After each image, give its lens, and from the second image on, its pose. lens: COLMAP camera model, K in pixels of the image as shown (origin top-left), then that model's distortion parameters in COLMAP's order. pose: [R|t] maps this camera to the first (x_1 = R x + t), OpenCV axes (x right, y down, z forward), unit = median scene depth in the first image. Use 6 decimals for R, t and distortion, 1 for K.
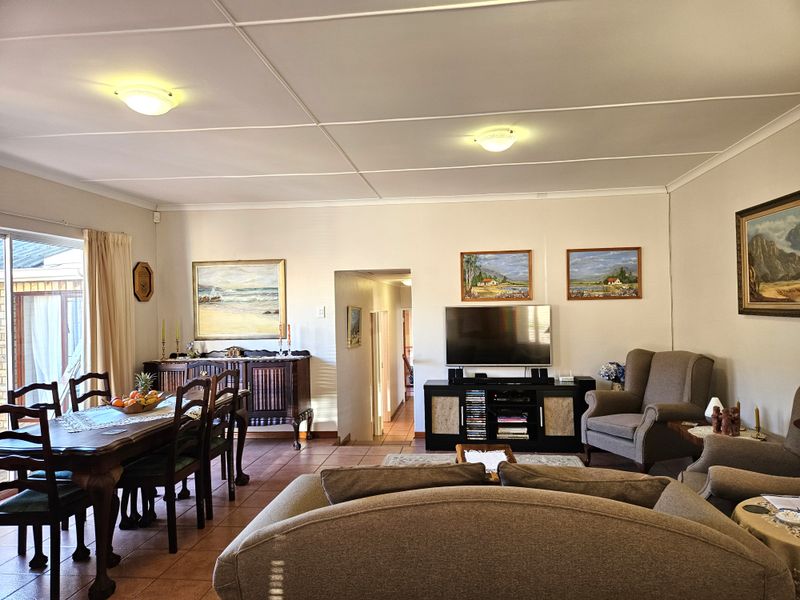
lens RADIAL K [[528.7, 0, 400.0], [0, 528.7, 300.0], [0, 0, 1]] dist [0.051904, 0.000247]
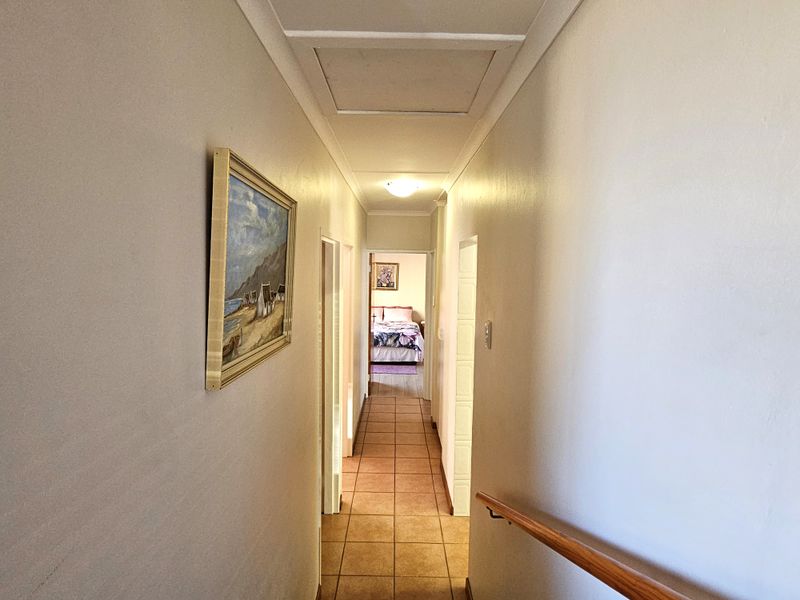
lens RADIAL K [[459.5, 0, 400.0], [0, 459.5, 300.0], [0, 0, 1]] dist [-0.002010, -0.000334]
pose [[0.991076, 0.026038, 0.130727, -0.038946], [-0.037708, 0.995442, 0.087599, 0.034233], [-0.127850, -0.091747, 0.987541, 0.612533]]
